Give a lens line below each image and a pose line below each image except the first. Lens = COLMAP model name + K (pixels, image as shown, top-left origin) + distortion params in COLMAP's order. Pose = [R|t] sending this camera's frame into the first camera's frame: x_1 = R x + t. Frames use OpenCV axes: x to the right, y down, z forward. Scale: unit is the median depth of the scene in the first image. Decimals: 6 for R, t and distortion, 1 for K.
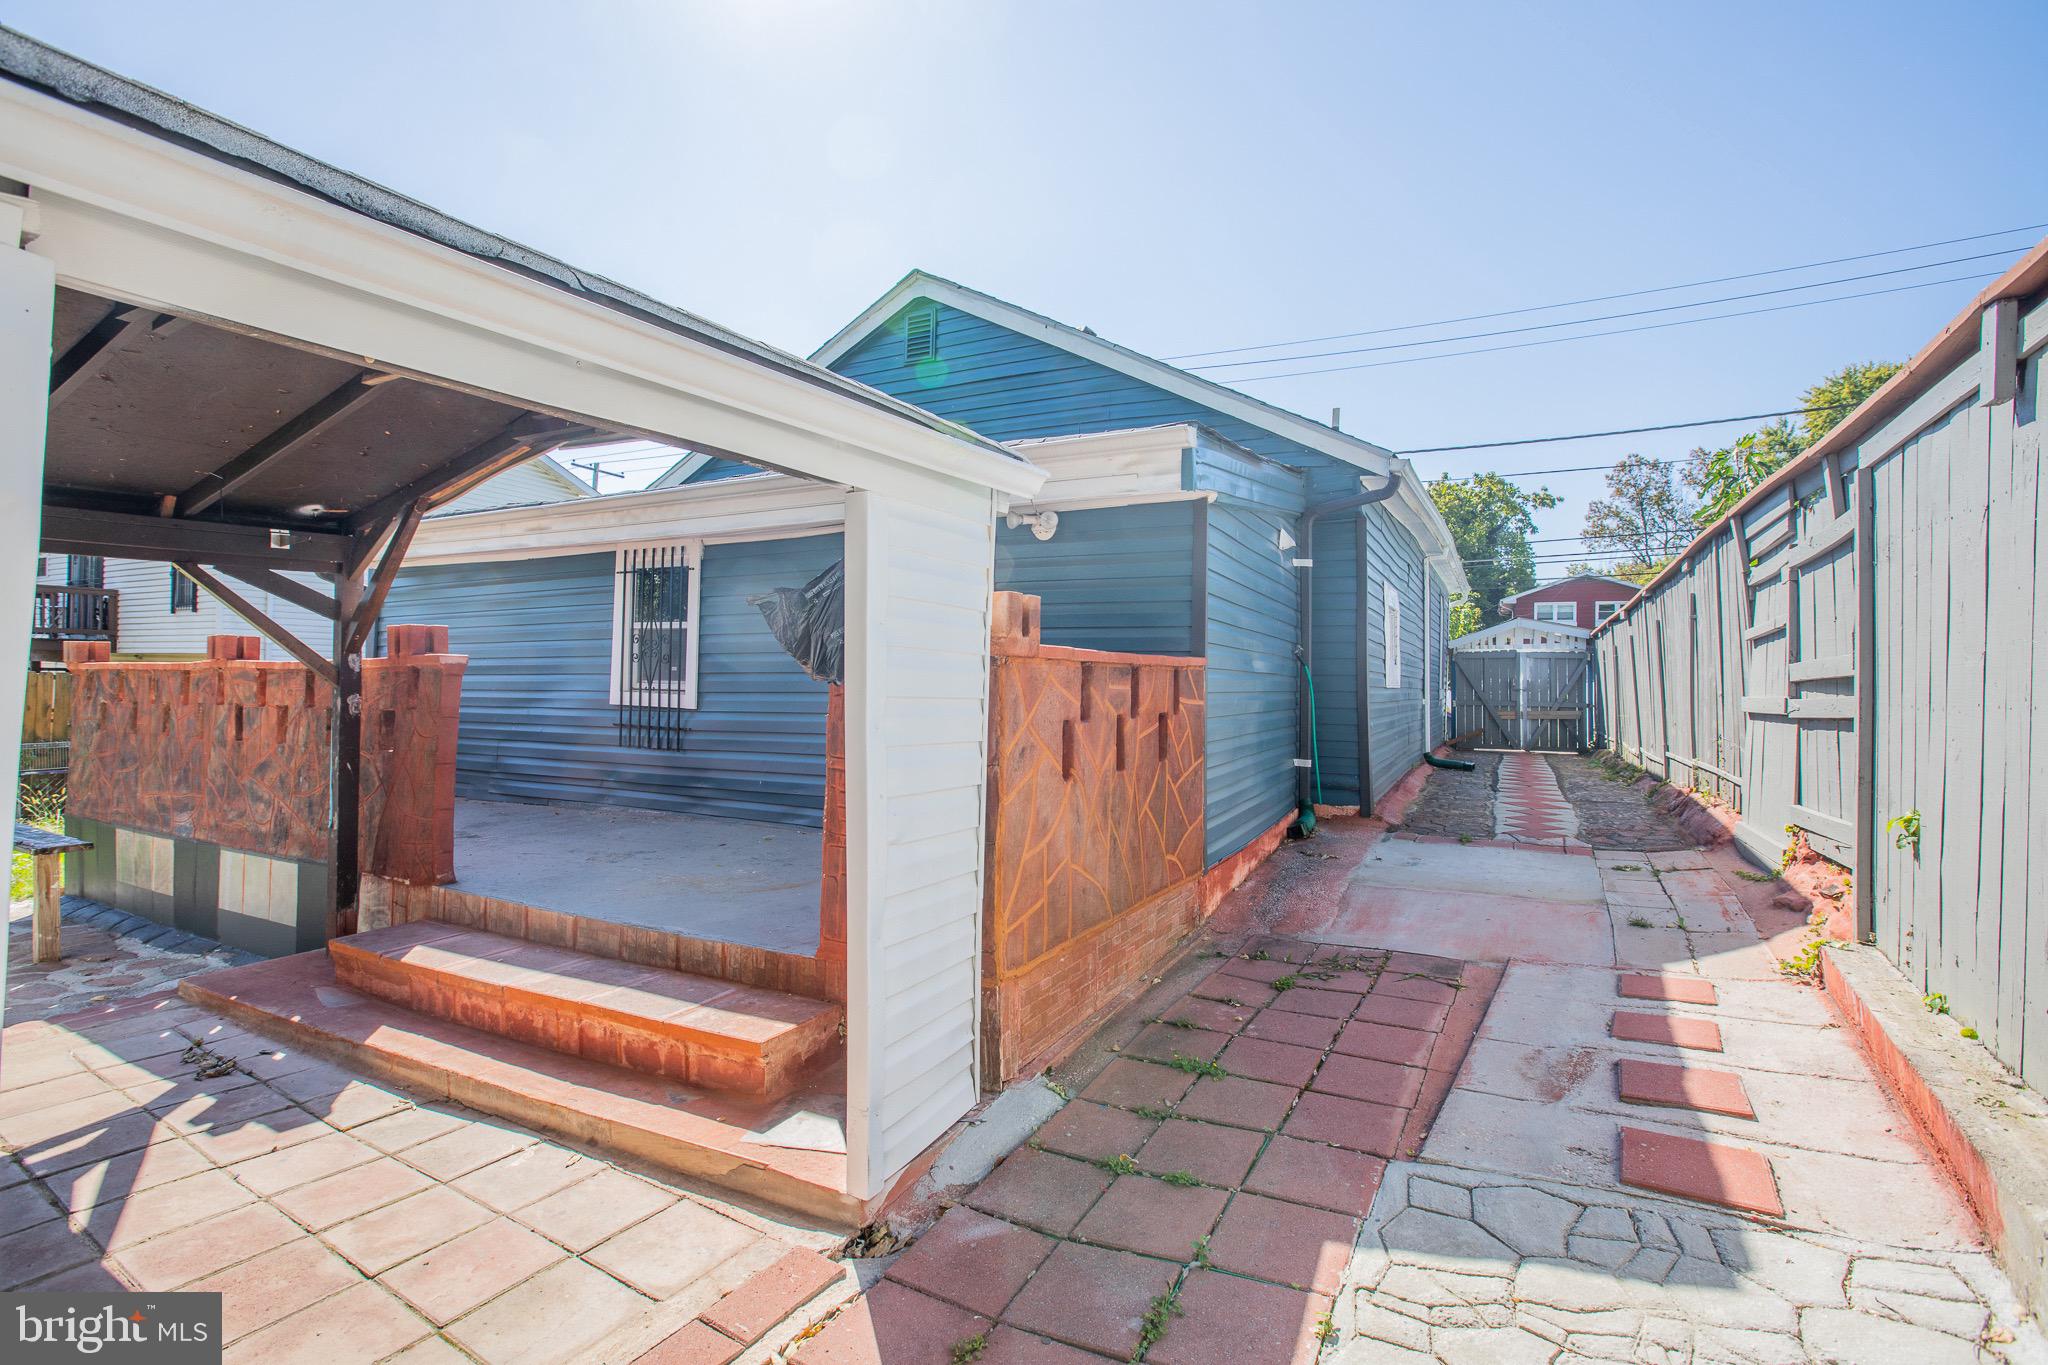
lens RADIAL K [[936.3, 0, 1027.1], [0, 936.3, 679.2], [0, 0, 1]] dist [-0.036711, 0.010311]
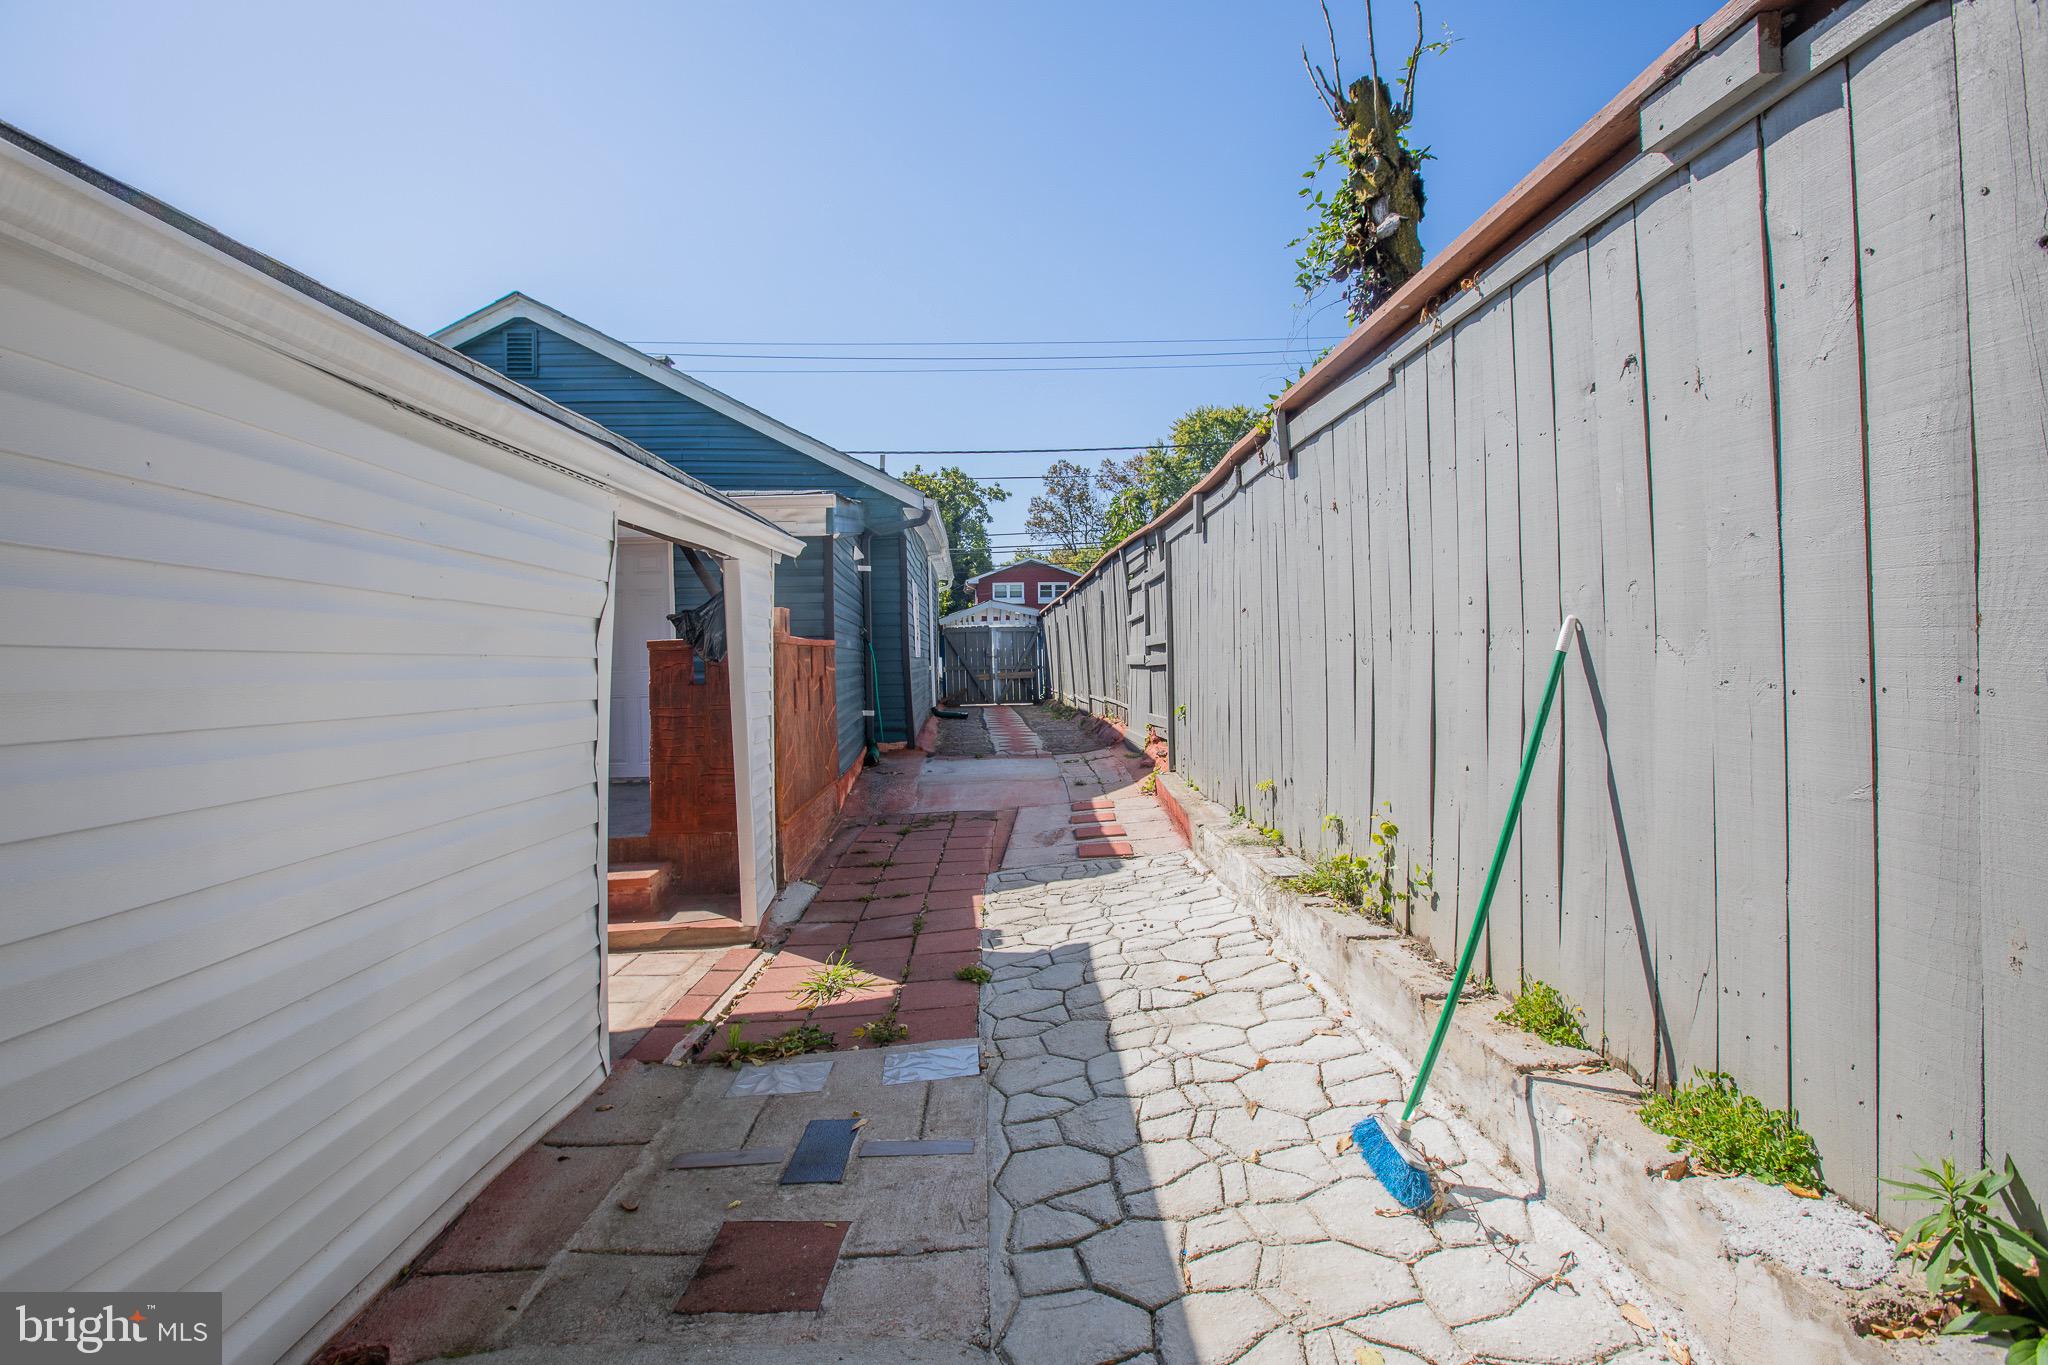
lens RADIAL K [[936.3, 0, 1026.5], [0, 936.3, 668.7], [0, 0, 1]] dist [-0.036711, 0.010311]
pose [[0.857572, -0.035894, 0.513110, -0.264643], [0.027851, 0.999339, 0.023359, -0.002247], [-0.513609, -0.005742, 0.858005, -0.383445]]
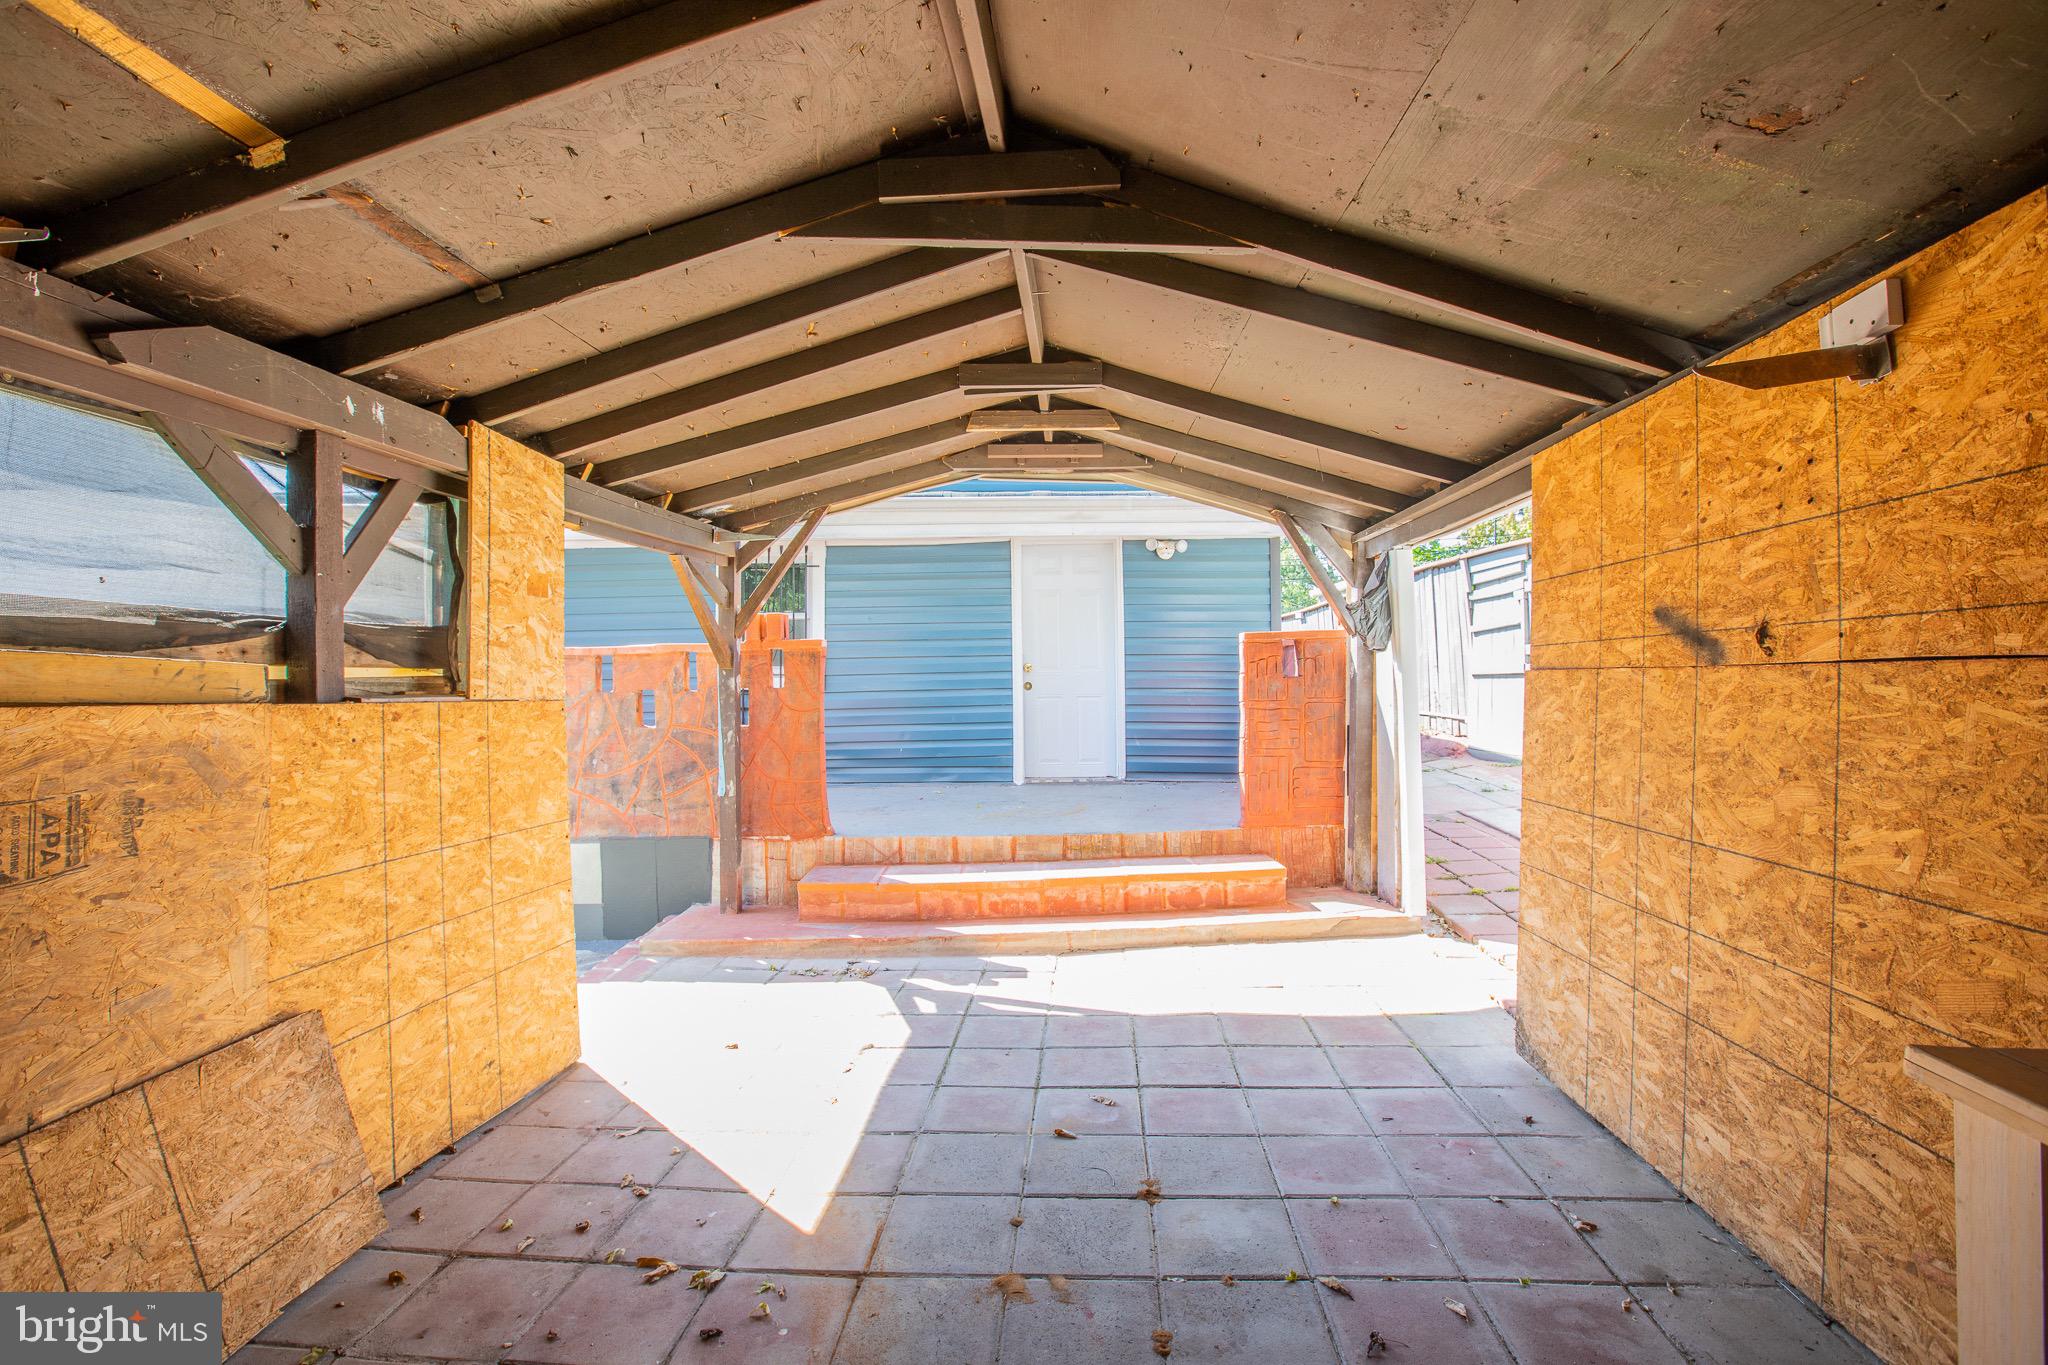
lens RADIAL K [[936.3, 0, 1045.9], [0, 936.3, 670.5], [0, 0, 1]] dist [-0.036711, 0.010311]
pose [[0.879874, -0.015283, 0.474961, -0.724448], [0.015372, 0.999875, 0.003696, 0.008733], [-0.474958, 0.004049, 0.879999, -0.140132]]
